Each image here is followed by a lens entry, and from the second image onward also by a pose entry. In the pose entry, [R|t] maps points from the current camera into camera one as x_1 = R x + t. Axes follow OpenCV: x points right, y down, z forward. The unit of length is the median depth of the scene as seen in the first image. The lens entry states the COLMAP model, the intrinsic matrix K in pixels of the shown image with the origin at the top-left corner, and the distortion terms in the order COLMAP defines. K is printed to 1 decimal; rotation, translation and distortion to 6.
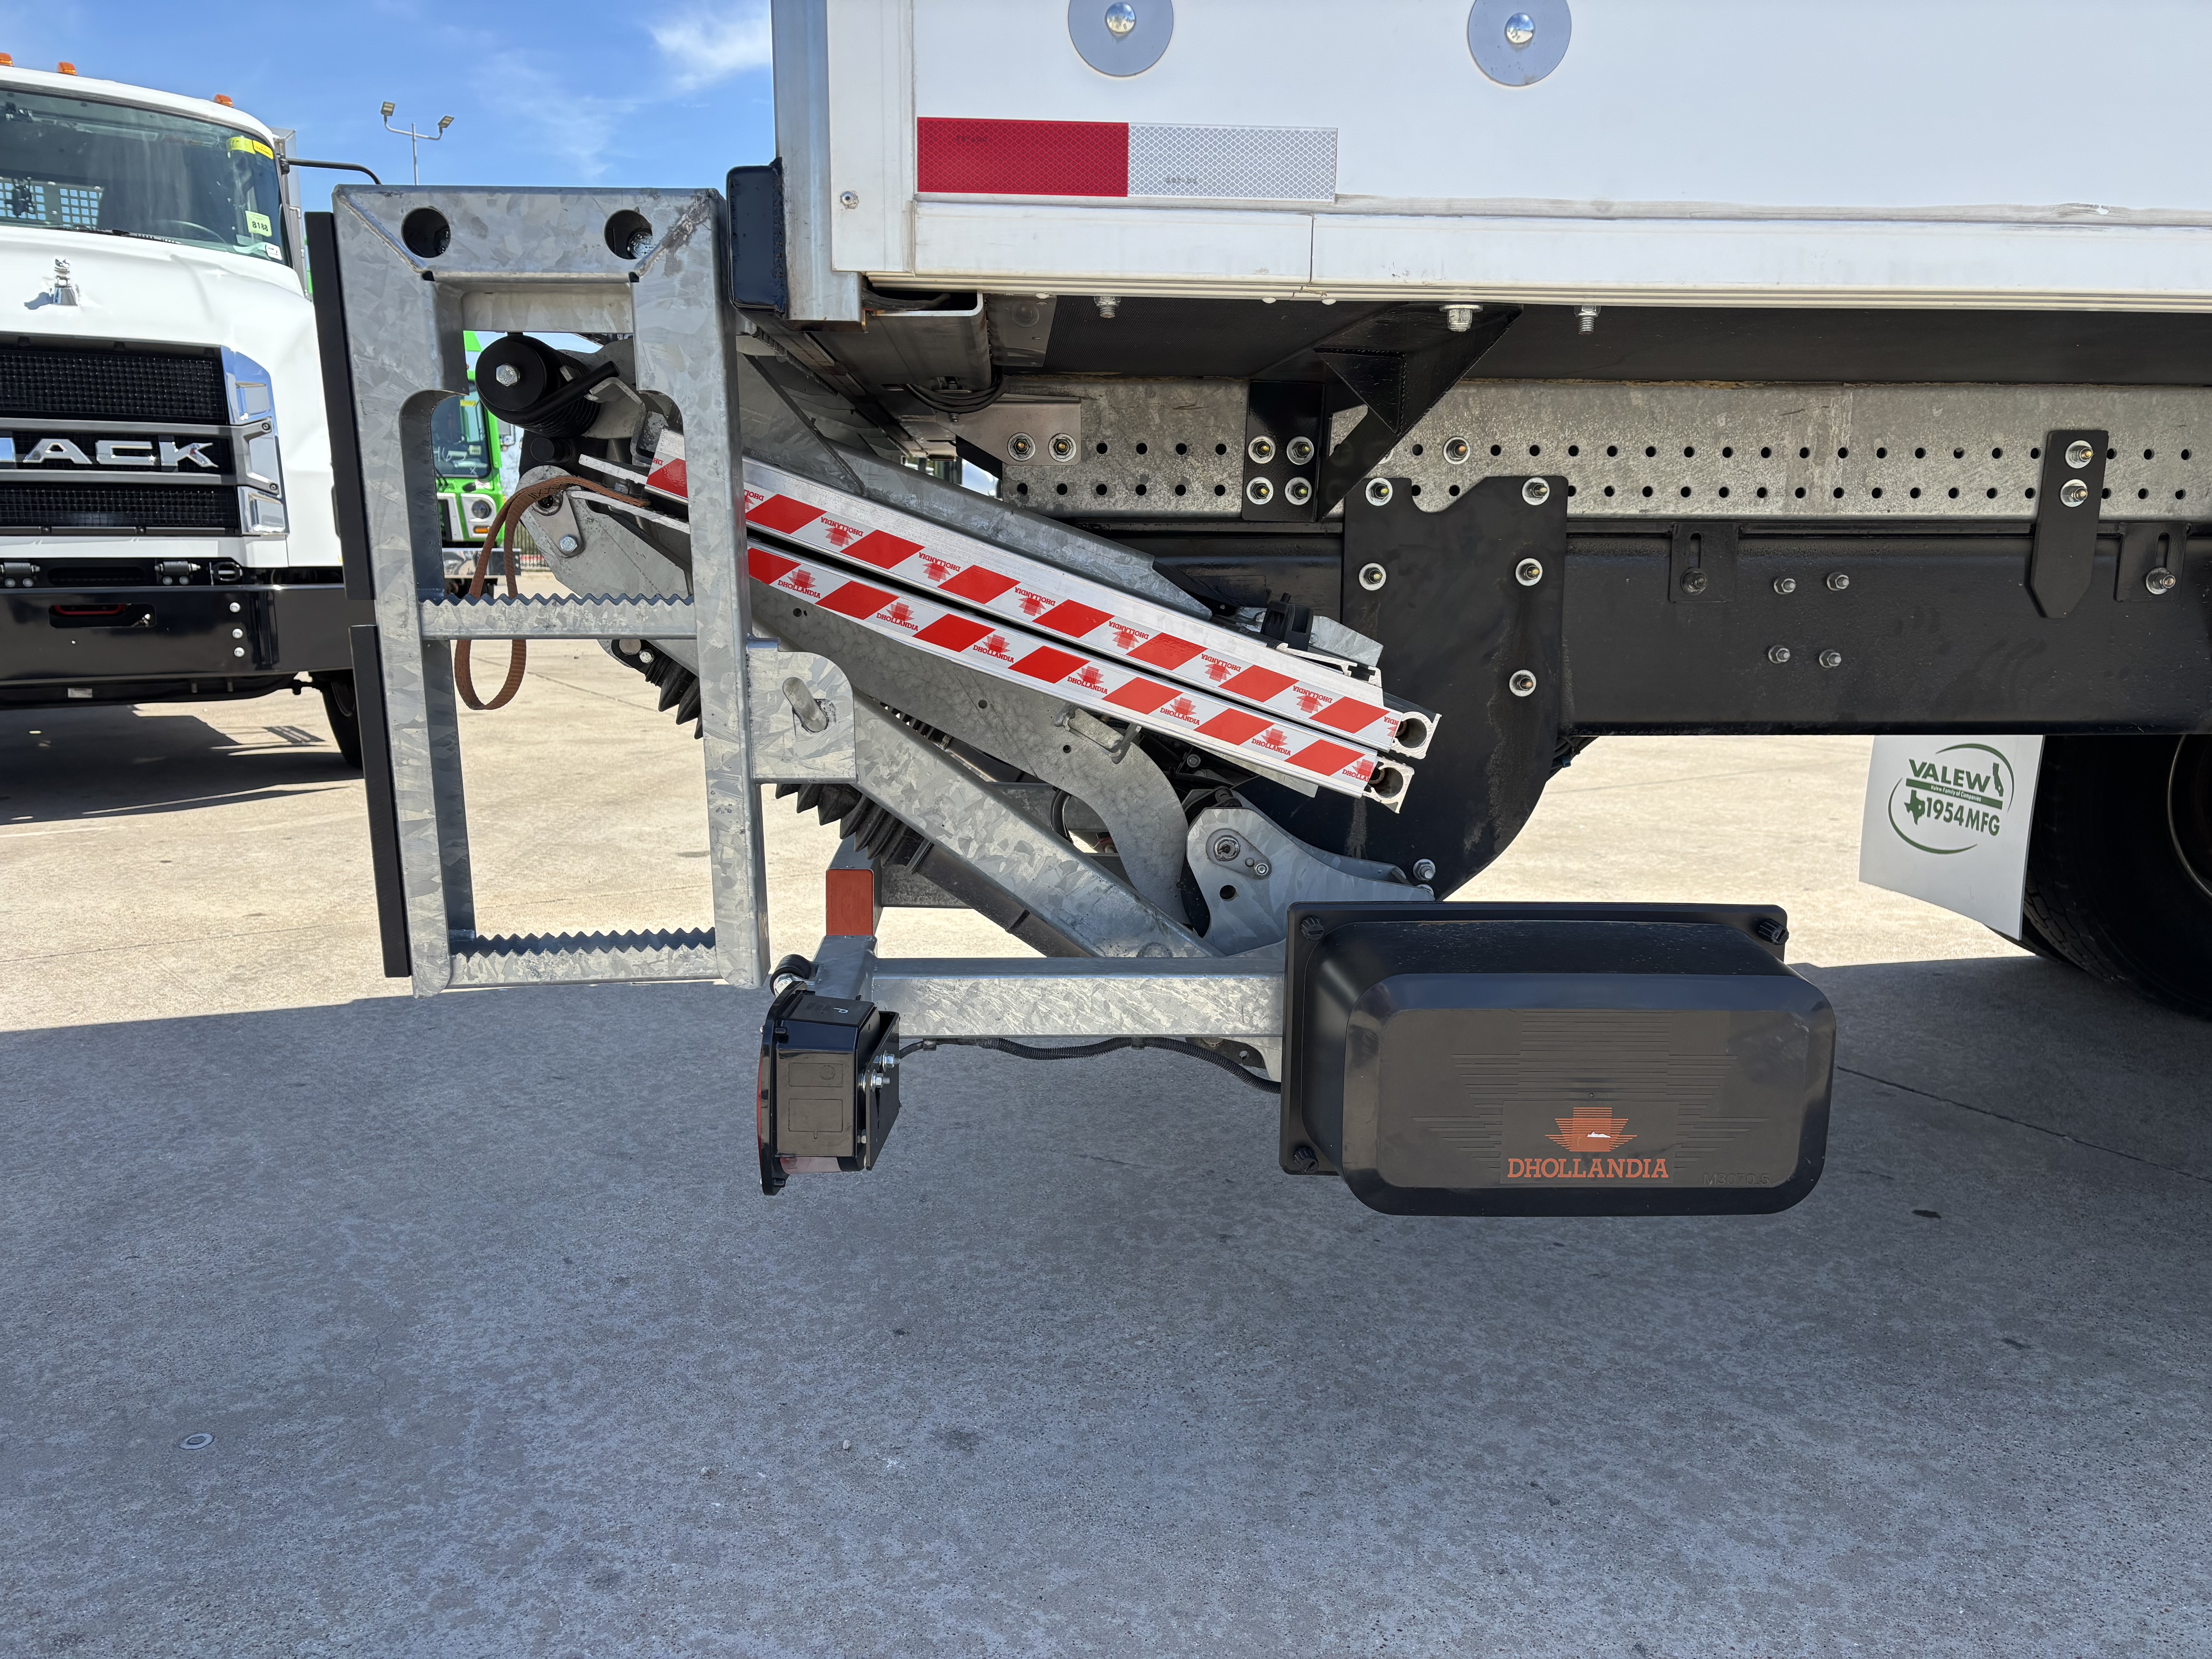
lens RADIAL K [[1684.2, 0, 1106.0], [0, 1684.2, 829.5], [0, 0, 1]] dist [0.013257, -0.003372]
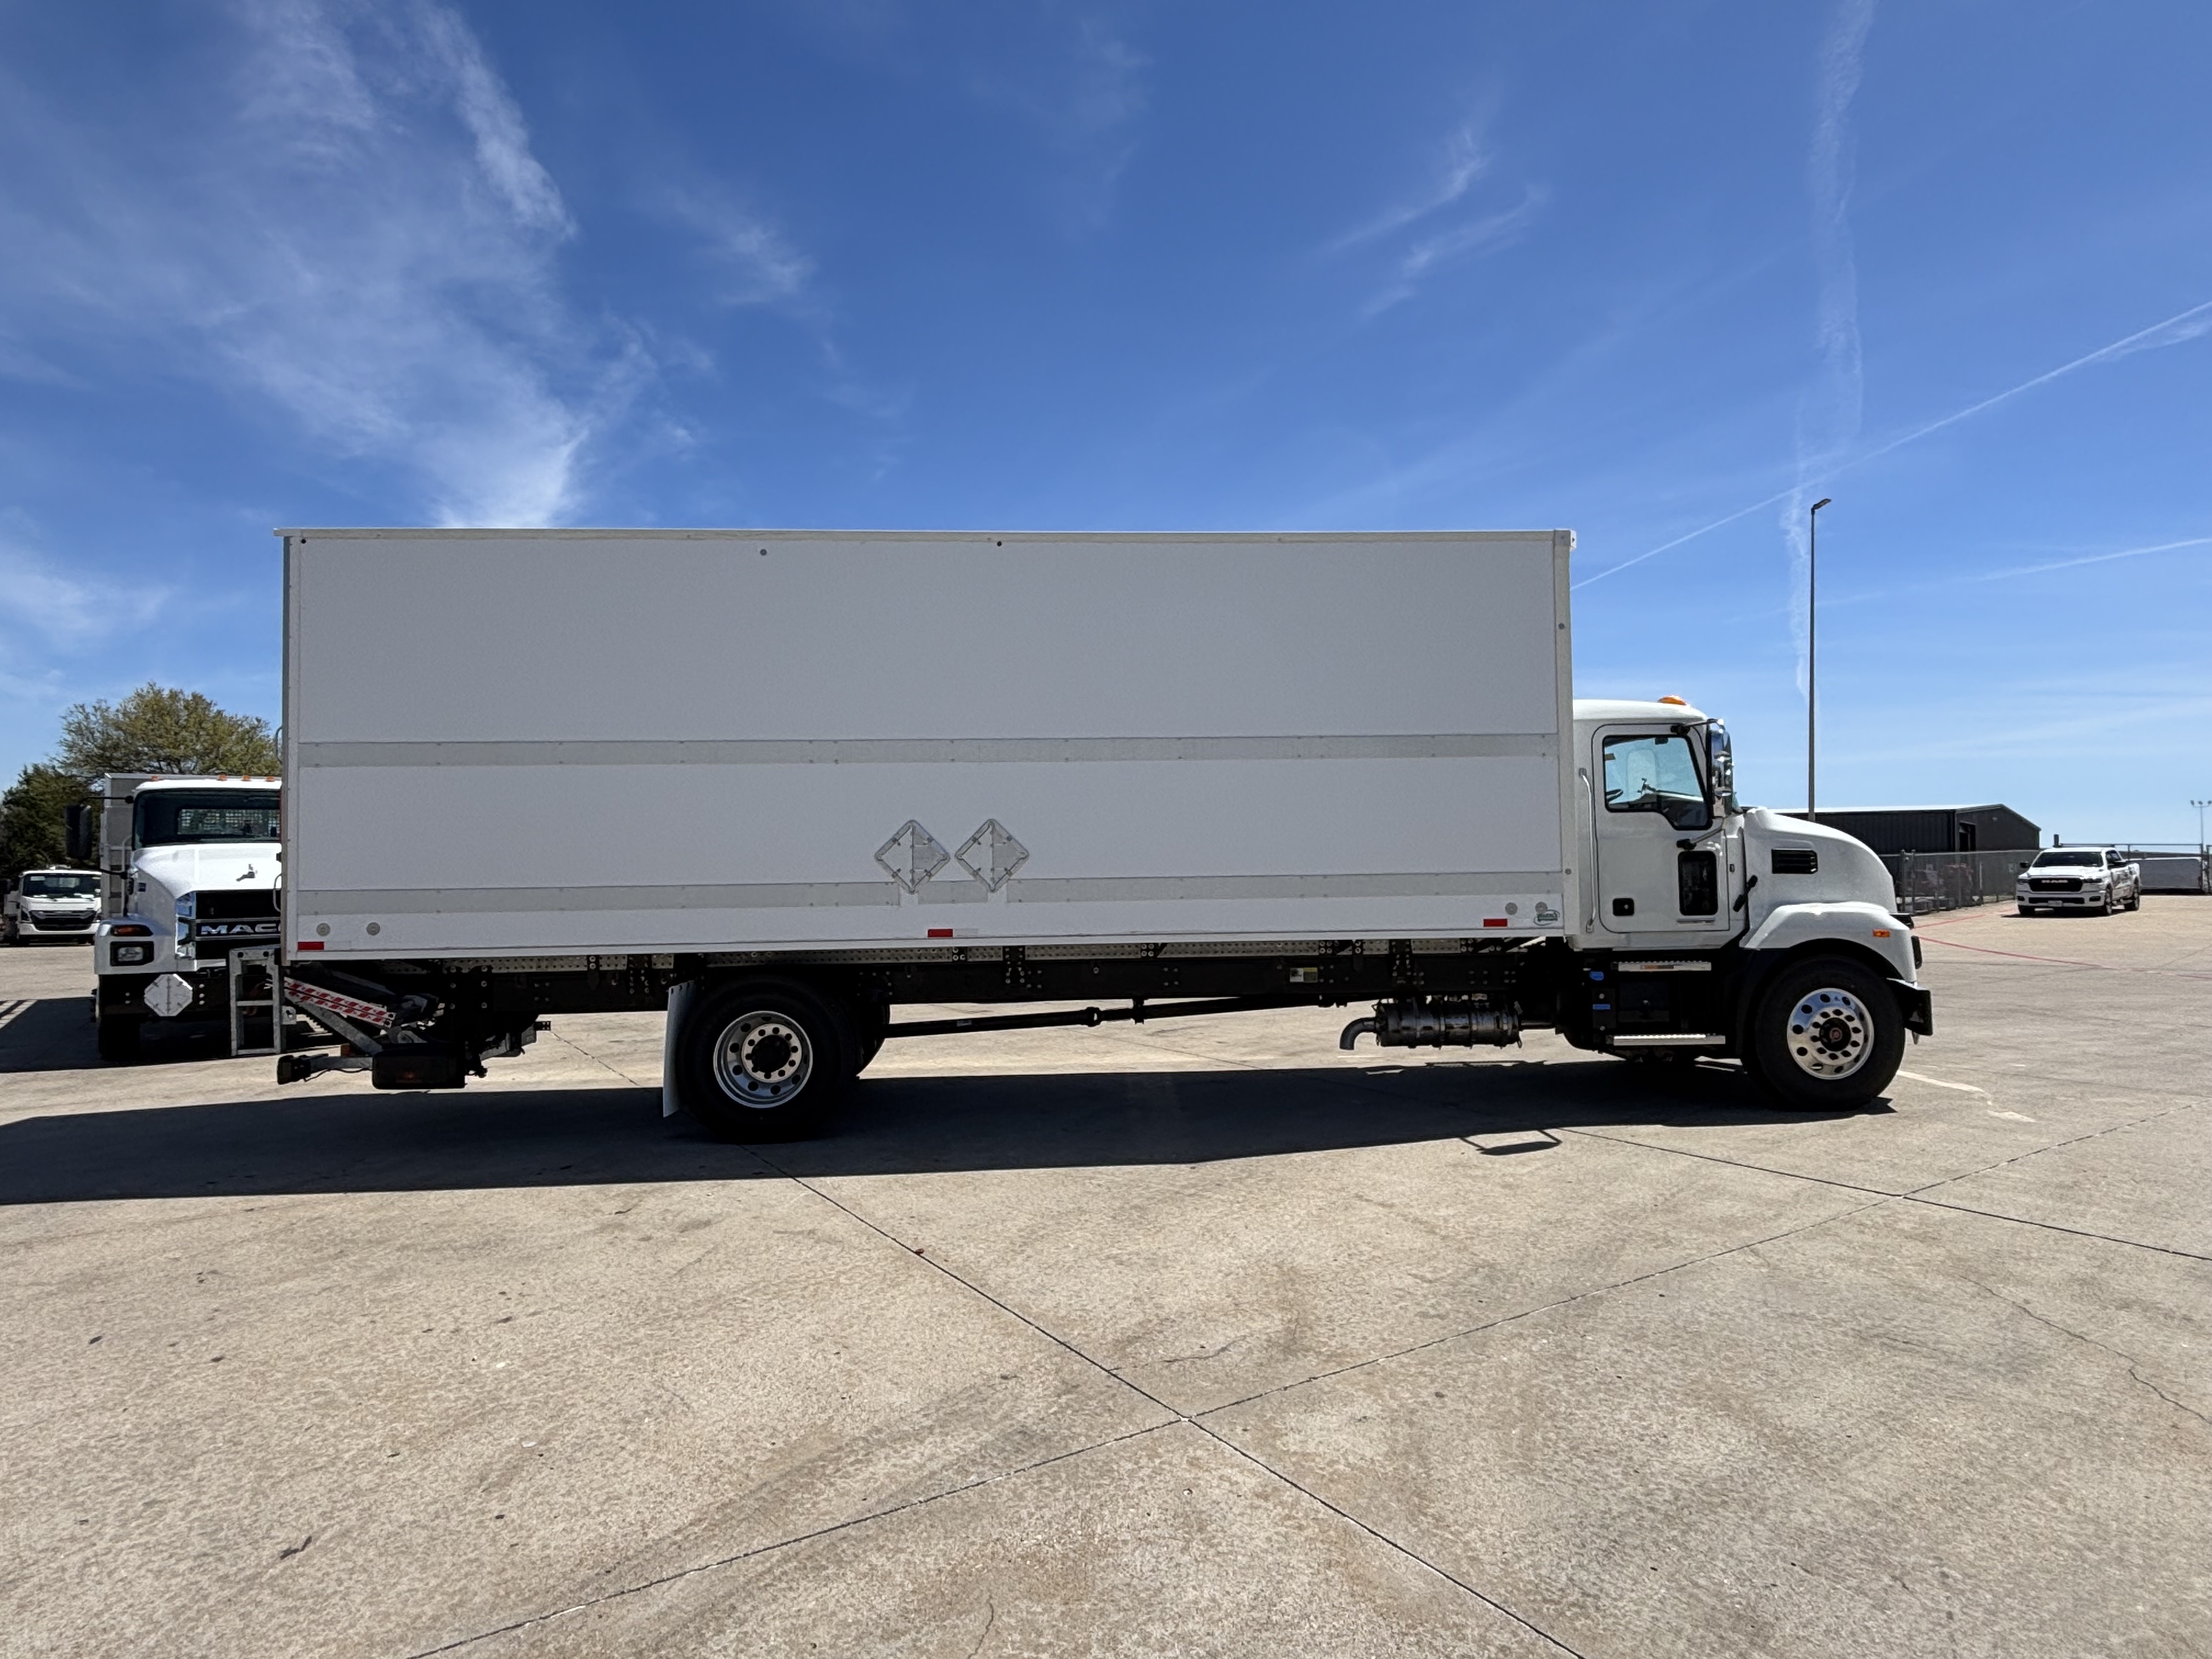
lens RADIAL K [[1228.8, 0, 1106.0], [0, 1228.8, 829.5], [0, 0, 1]] dist [0.000342, 0.000075]
pose [[0.999570, -0.021077, 0.020405, 0.824116], [0.024894, 0.977419, -0.209837, 0.089494], [-0.015522, 0.210255, 0.977523, -1.120488]]
